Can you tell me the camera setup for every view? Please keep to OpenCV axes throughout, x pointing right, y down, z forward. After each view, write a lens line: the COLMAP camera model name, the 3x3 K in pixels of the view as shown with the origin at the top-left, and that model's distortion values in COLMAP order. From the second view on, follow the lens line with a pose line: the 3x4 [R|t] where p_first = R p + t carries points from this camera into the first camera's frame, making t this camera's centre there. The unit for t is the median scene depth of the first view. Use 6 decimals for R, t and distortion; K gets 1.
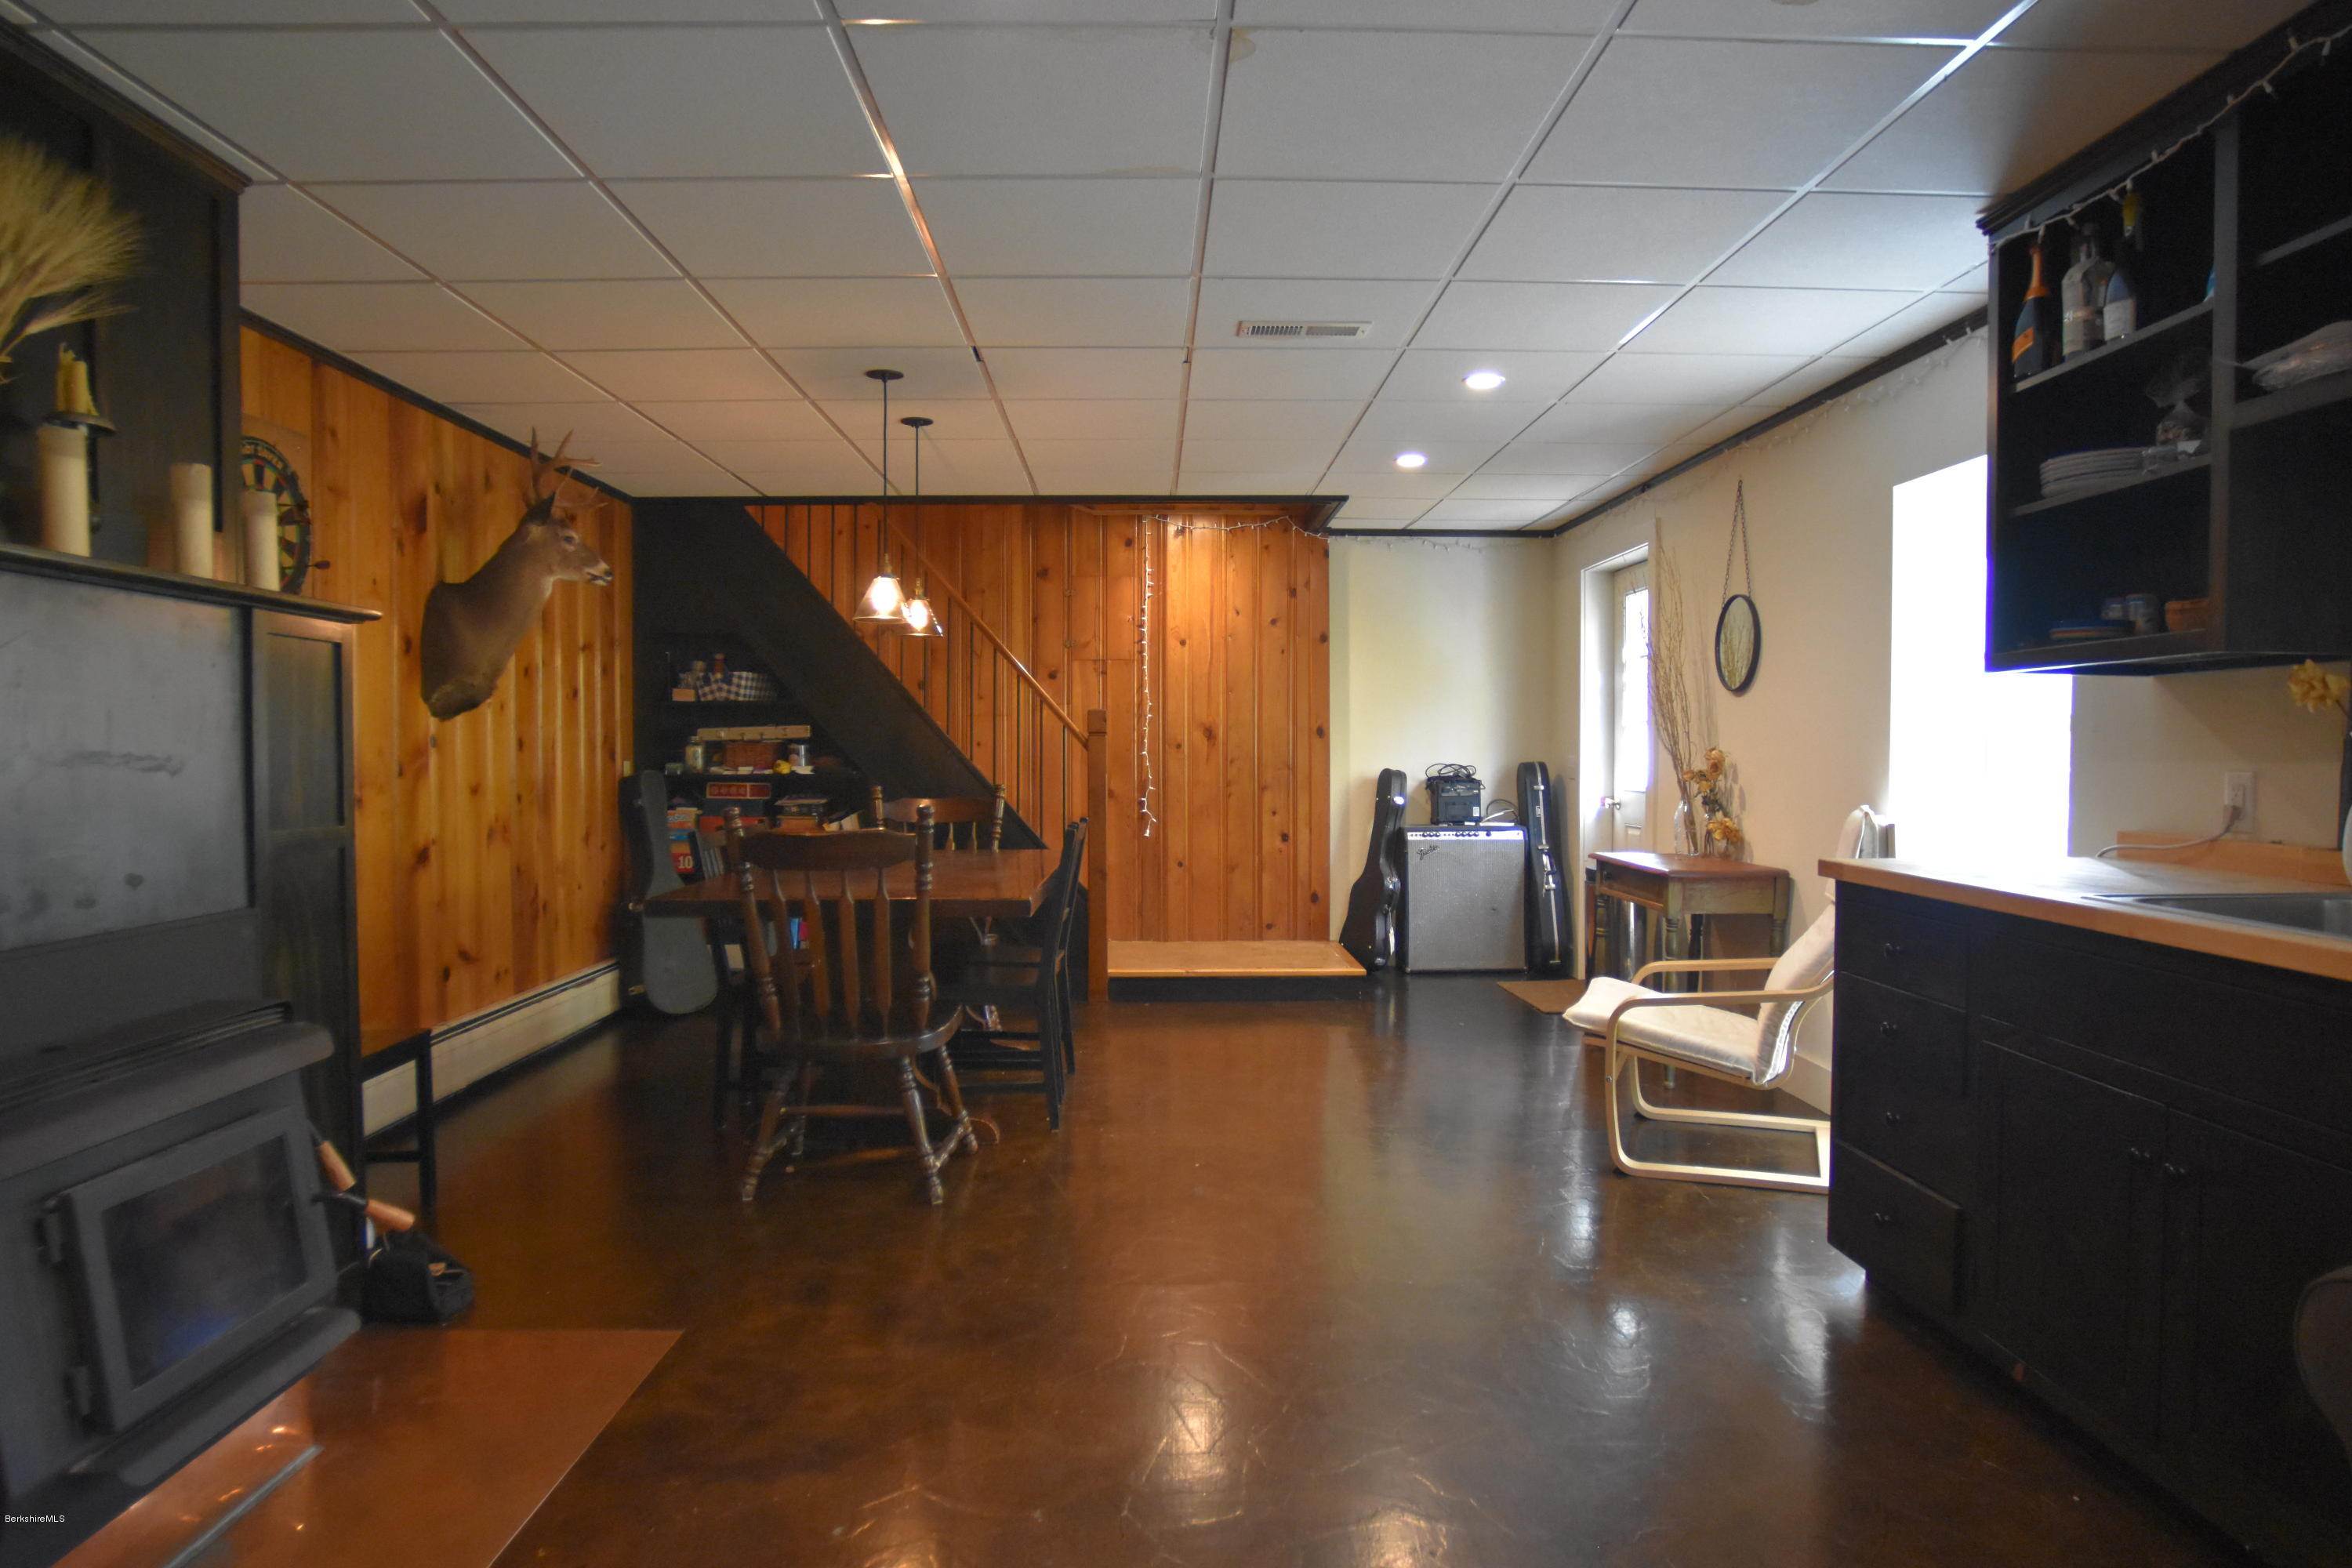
lens RADIAL K [[1430.3, 0, 1176.0], [0, 1430.3, 784.0], [0, 0, 1]] dist [-0.081016, 0.046377]
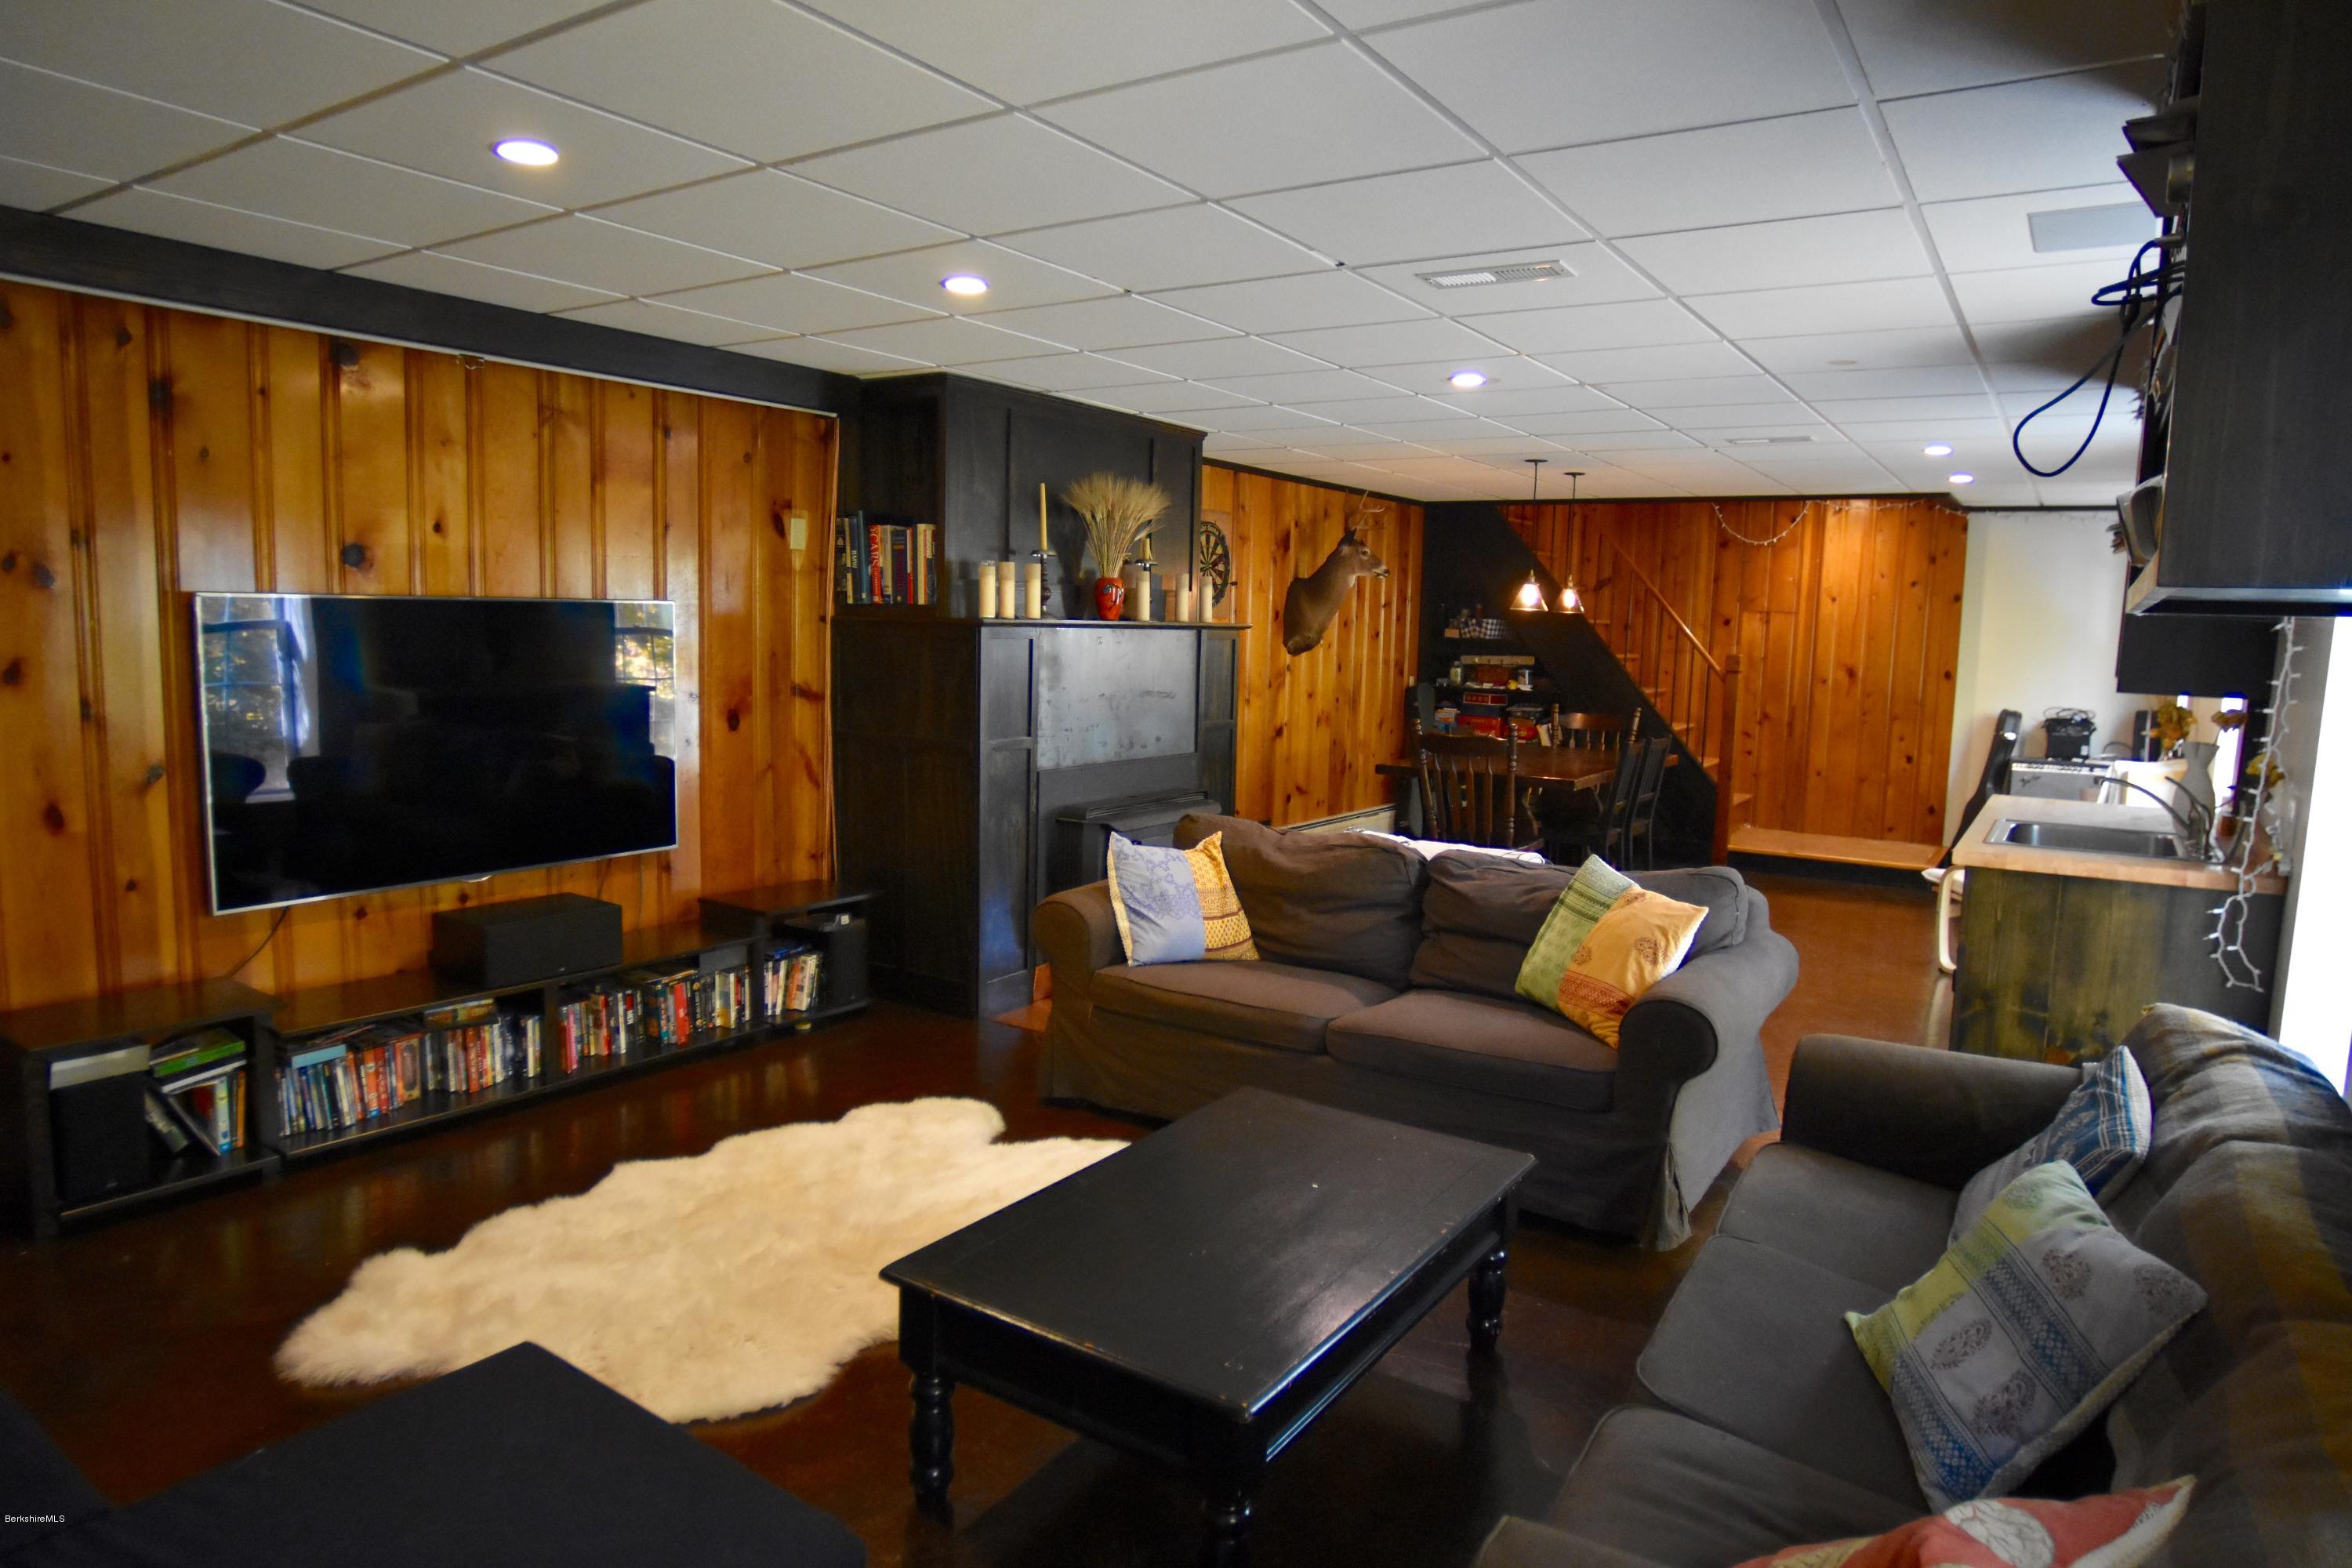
lens RADIAL K [[1416.2, 0, 1176.0], [0, 1416.2, 784.0], [0, 0, 1]] dist [0.000272, -0.000034]
pose [[0.821900, 0.088324, -0.562743, 0.276612], [-0.041638, 0.994579, 0.095287, -0.035786], [0.568108, -0.054885, 0.821122, -0.413785]]
